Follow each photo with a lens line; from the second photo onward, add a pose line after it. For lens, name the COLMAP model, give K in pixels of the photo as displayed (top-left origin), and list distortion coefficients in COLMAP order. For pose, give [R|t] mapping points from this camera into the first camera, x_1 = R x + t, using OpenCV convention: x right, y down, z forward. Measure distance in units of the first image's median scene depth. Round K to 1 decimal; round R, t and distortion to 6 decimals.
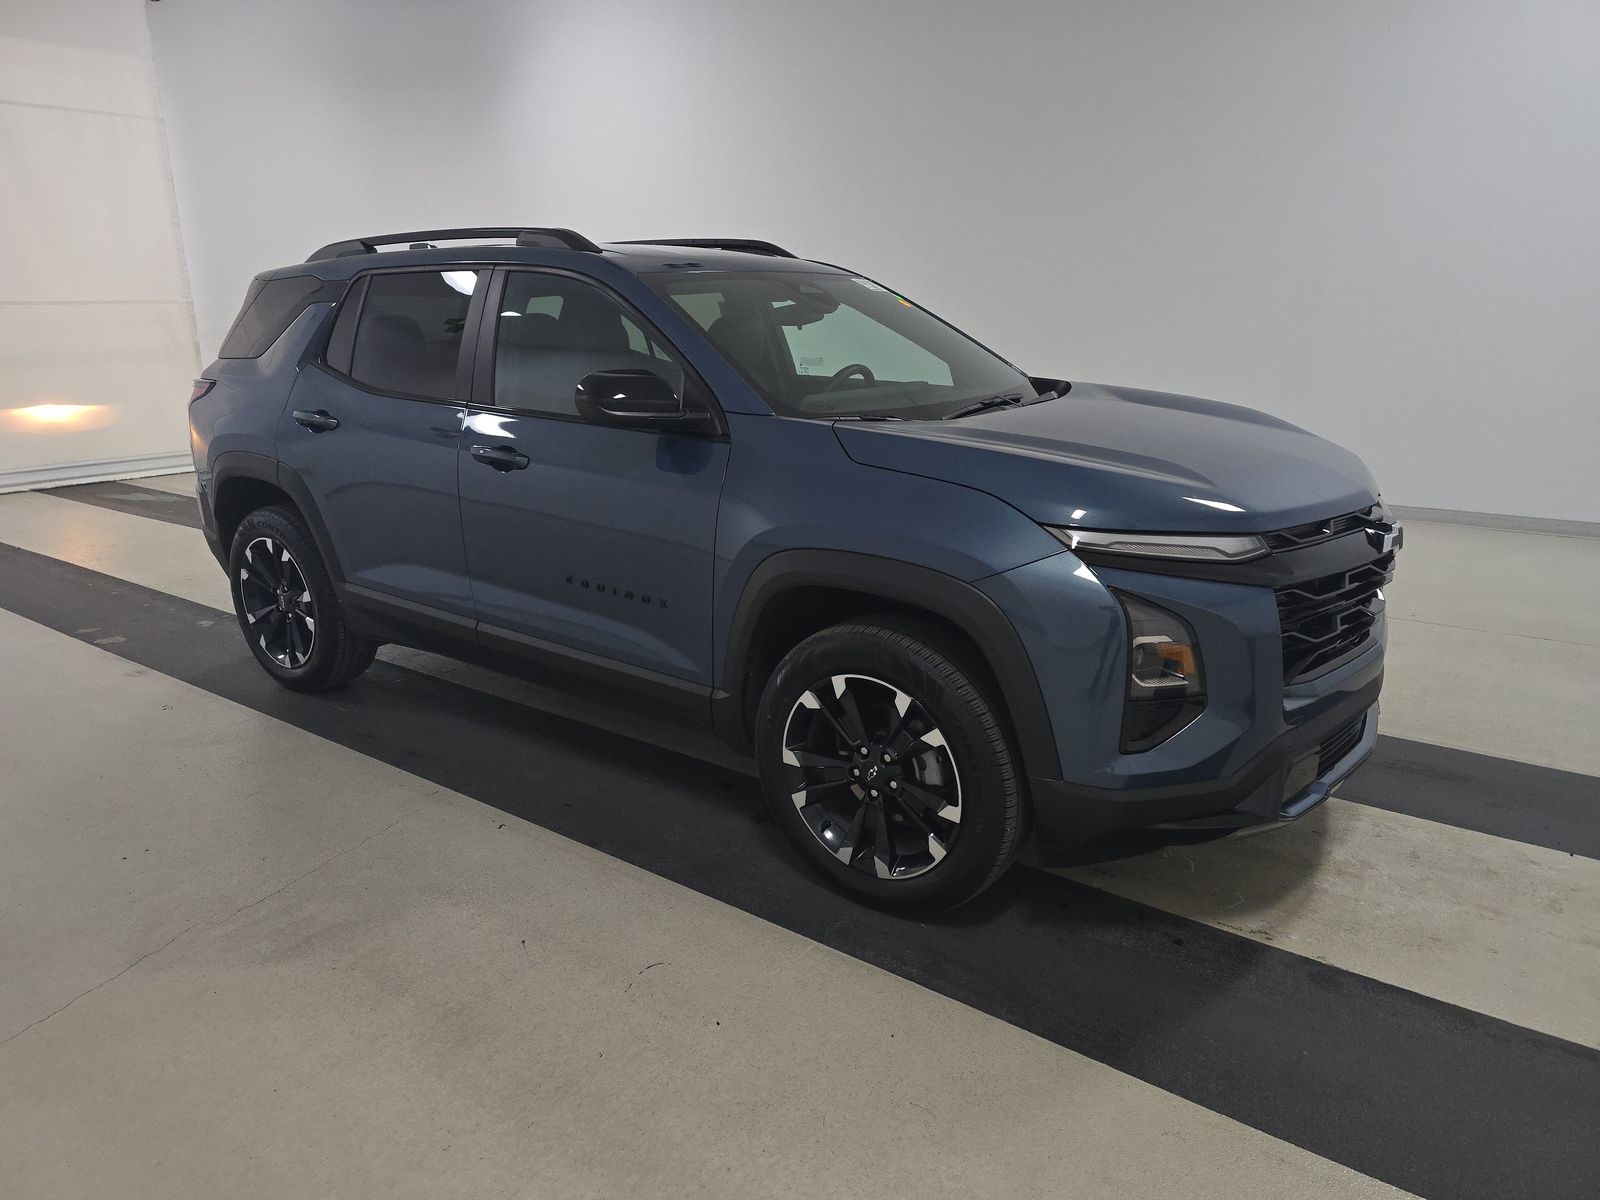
lens RADIAL K [[1088.3, 0, 795.0], [0, 1088.3, 603.7], [0, 0, 1]] dist [-0.011702, -0.003289]
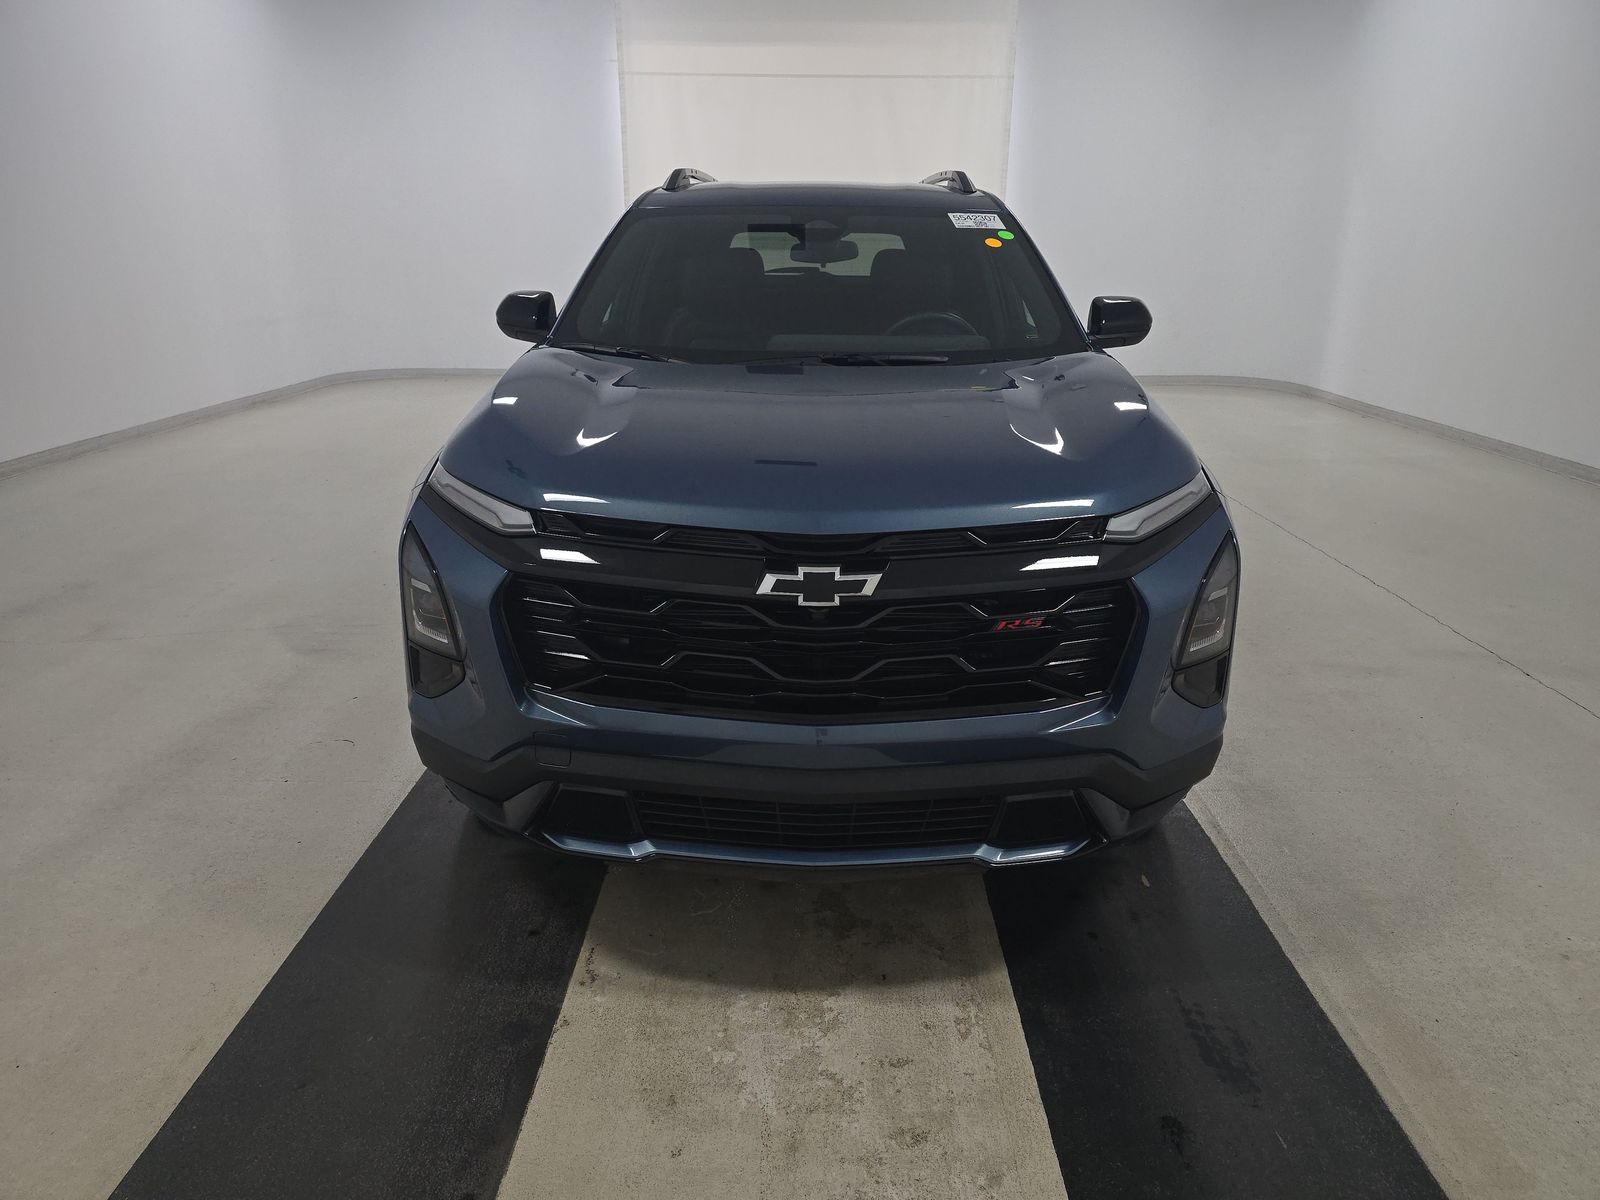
lens RADIAL K [[1088.3, 0, 797.6], [0, 1088.3, 603.5], [0, 0, 1]] dist [-0.011702, -0.003289]
pose [[0.586774, 0.270019, -0.763404, 1.029862], [-0.232700, 0.959227, 0.160422, -0.152136], [0.775594, 0.083513, 0.625683, 0.512766]]
